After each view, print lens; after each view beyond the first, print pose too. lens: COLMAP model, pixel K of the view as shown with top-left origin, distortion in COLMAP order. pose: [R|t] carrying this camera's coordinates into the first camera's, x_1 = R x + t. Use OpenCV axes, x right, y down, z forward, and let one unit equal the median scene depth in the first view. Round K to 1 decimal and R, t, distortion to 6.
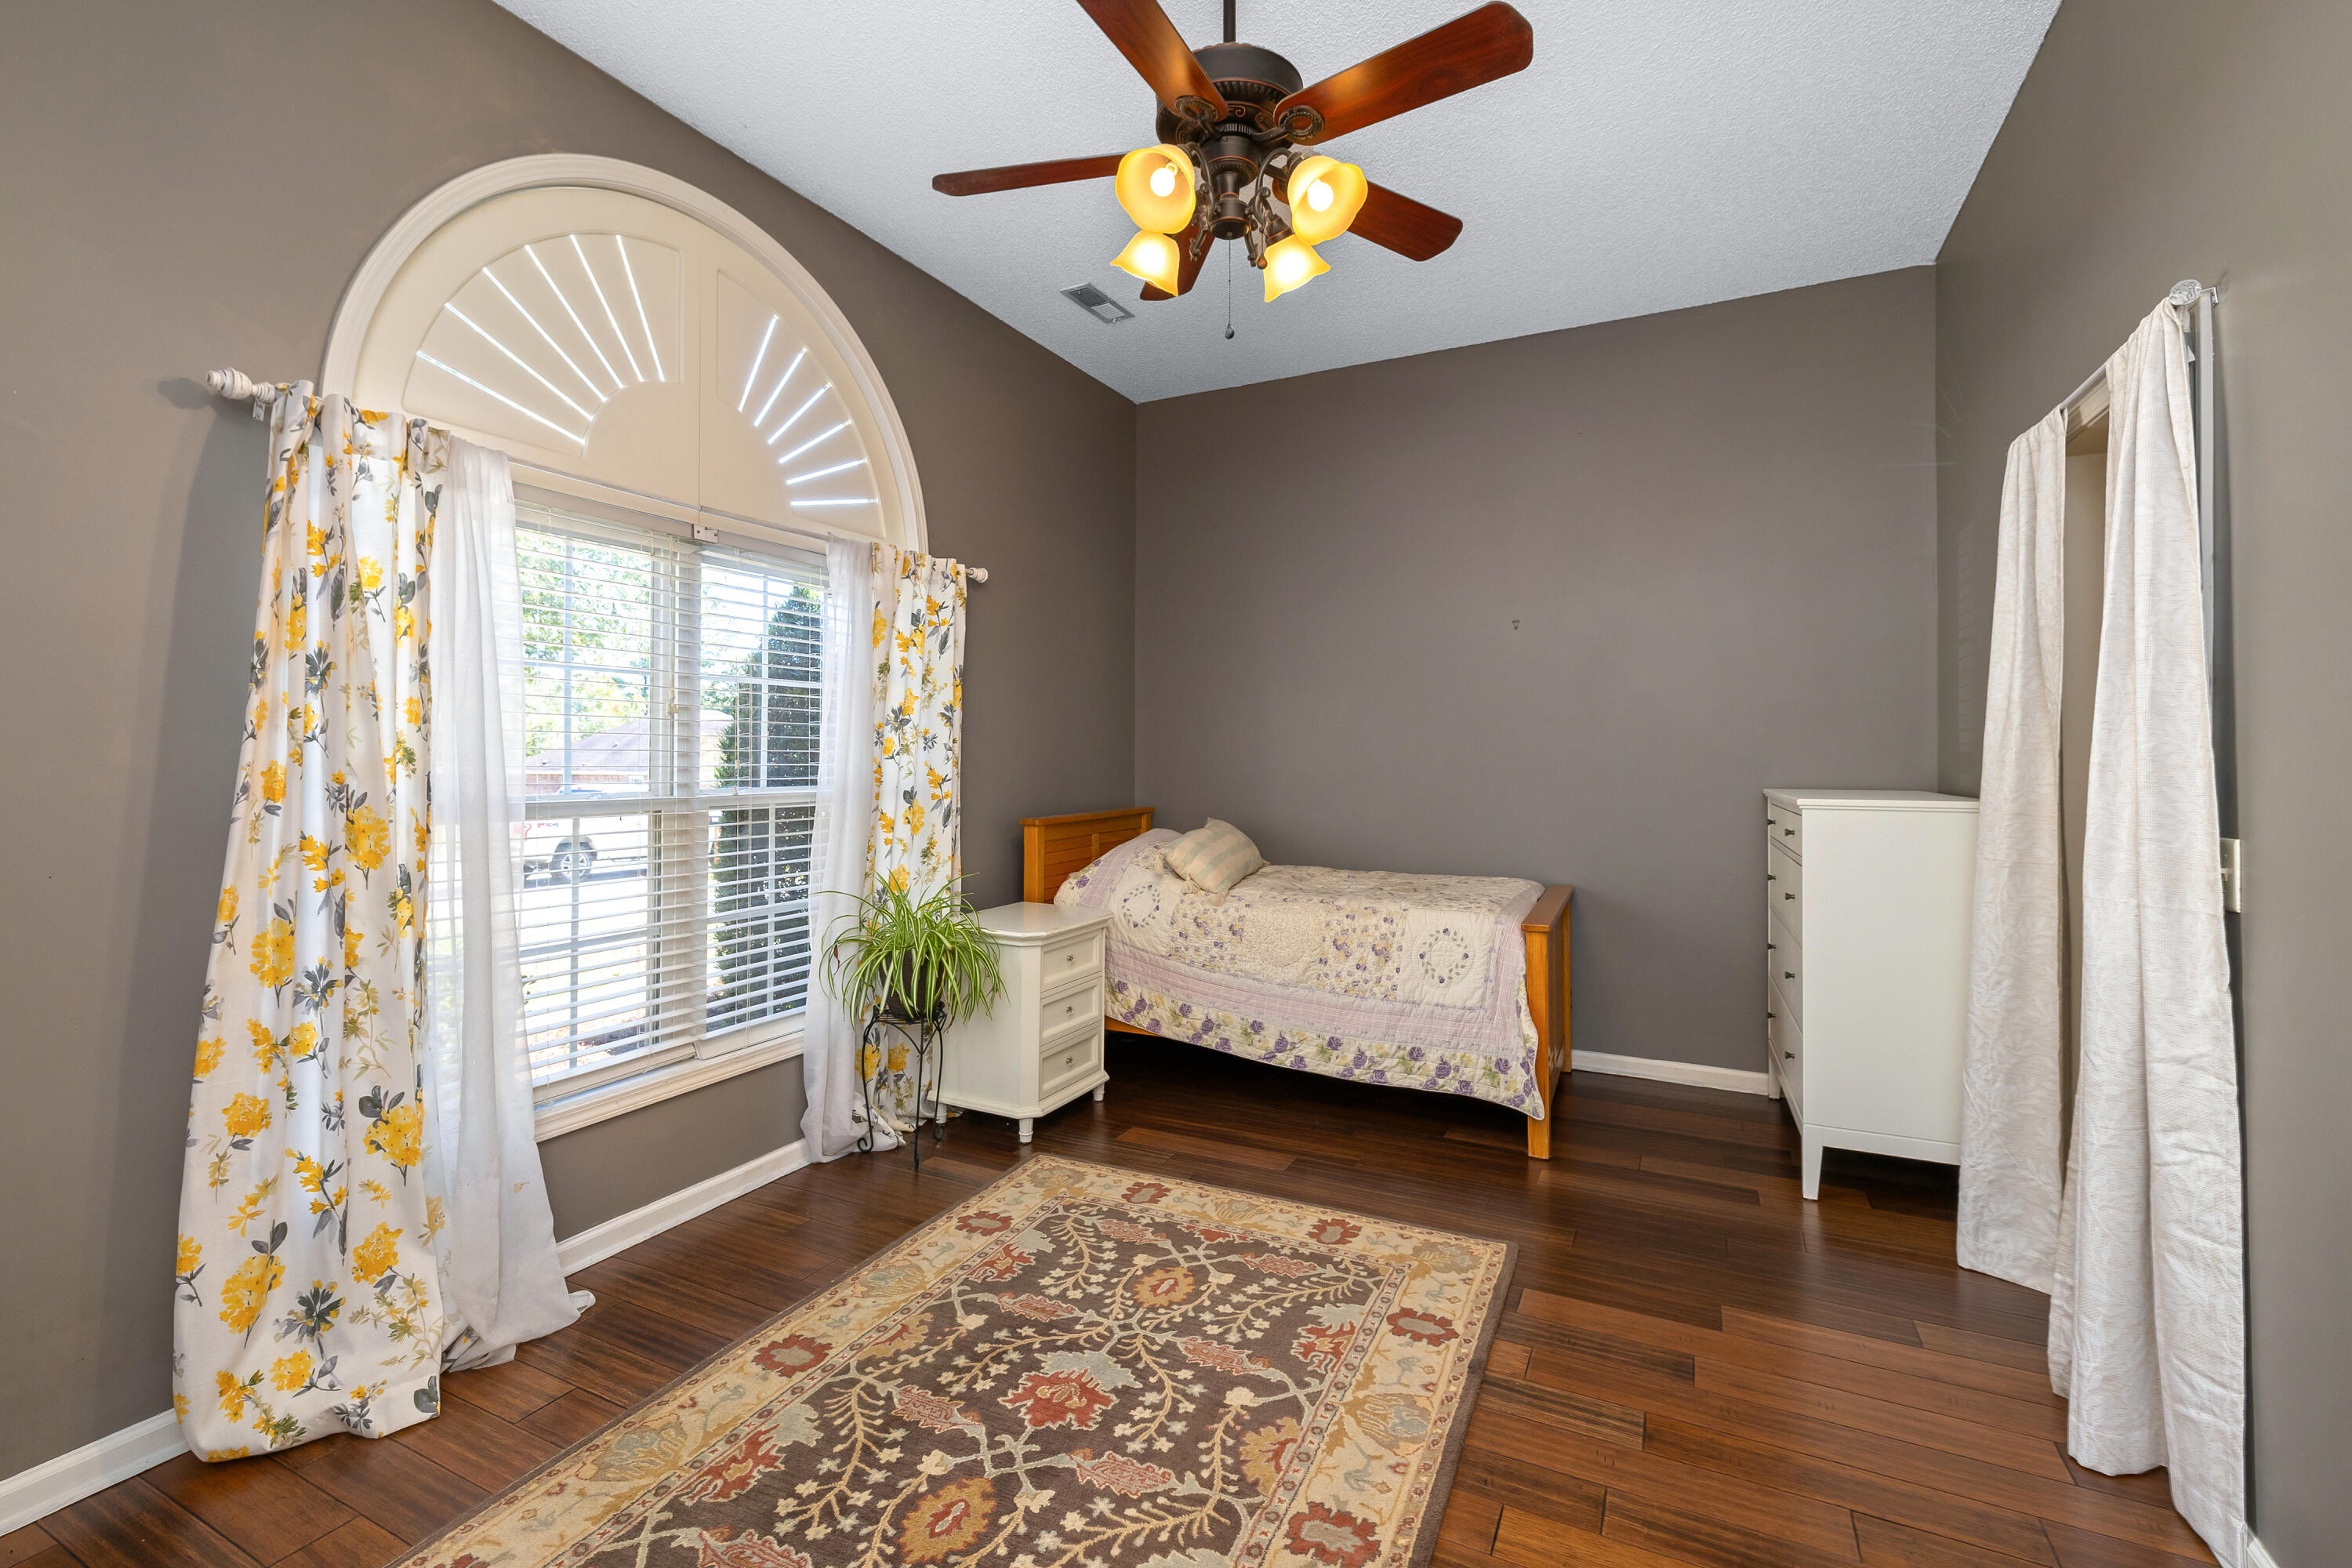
lens RADIAL K [[1025.1, 0, 1169.7], [0, 1025.1, 763.3], [0, 0, 1]] dist [0.000420, -0.000792]
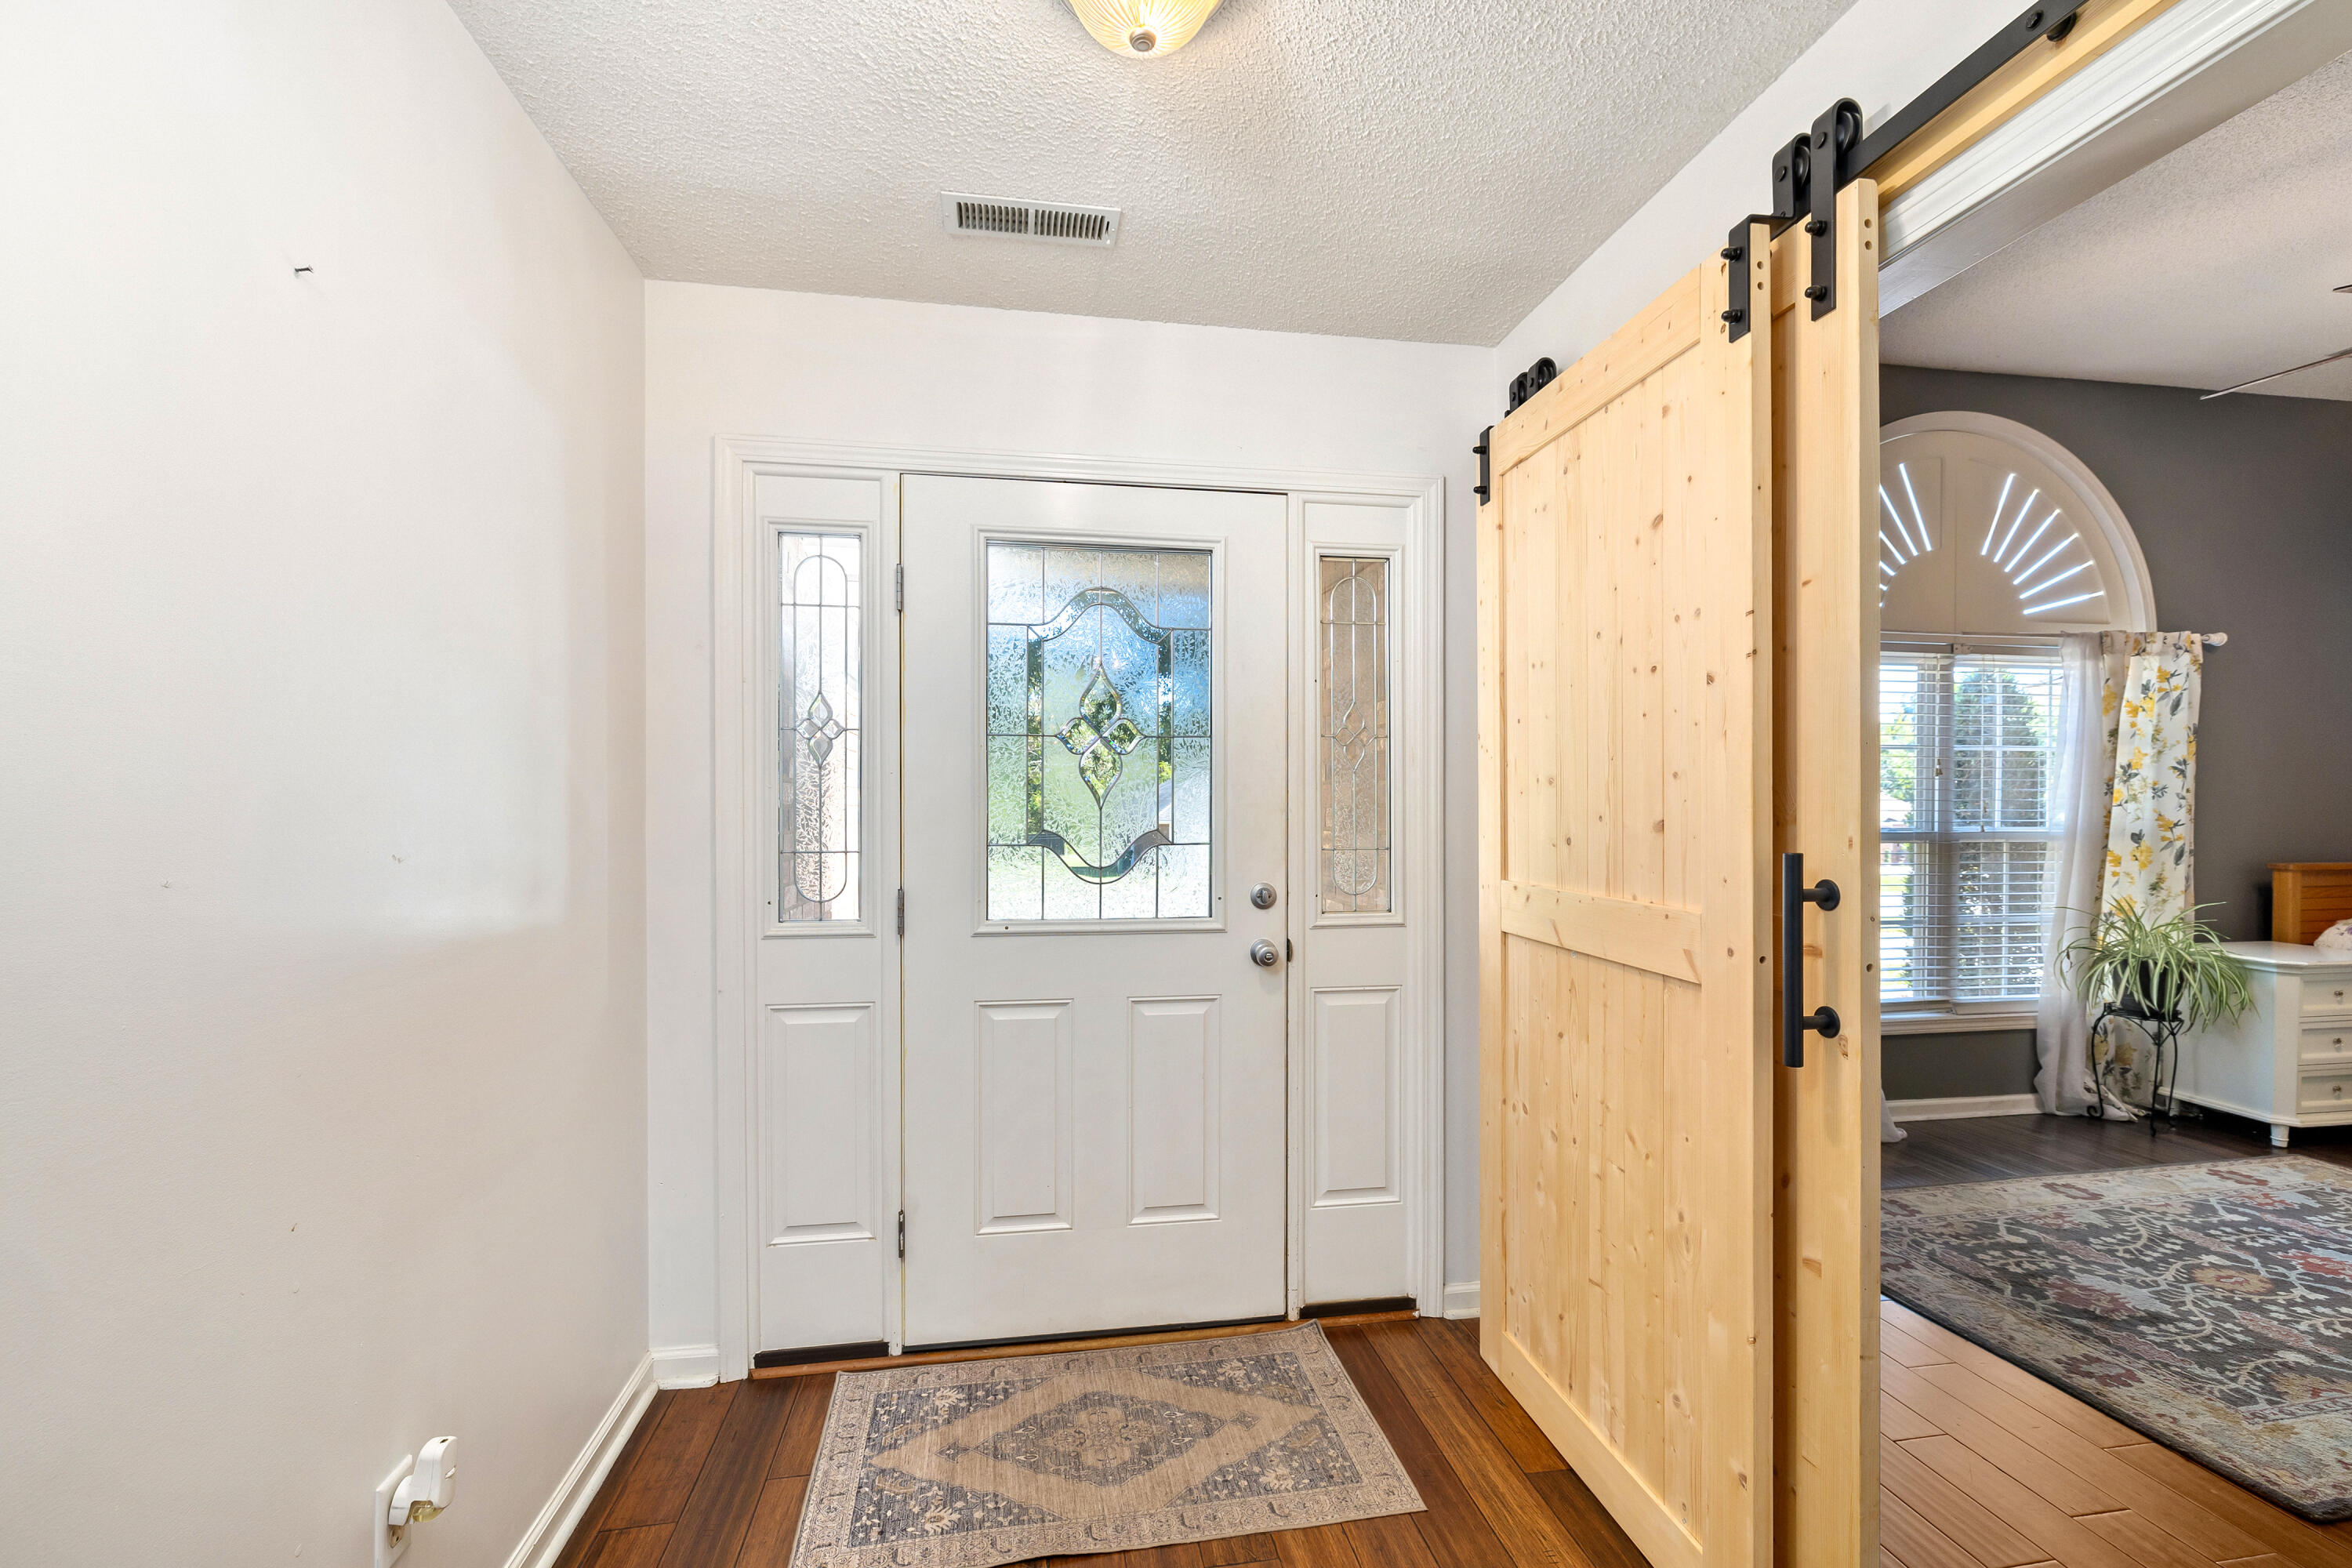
lens RADIAL K [[1025.1, 0, 1181.0], [0, 1025.1, 803.4], [0, 0, 1]] dist [0.000420, -0.000792]
pose [[0.592255, 0.002809, -0.805745, 0.050895], [-0.008891, 0.999956, -0.003048, 0.006419], [0.805701, 0.008969, 0.592254, -0.650008]]
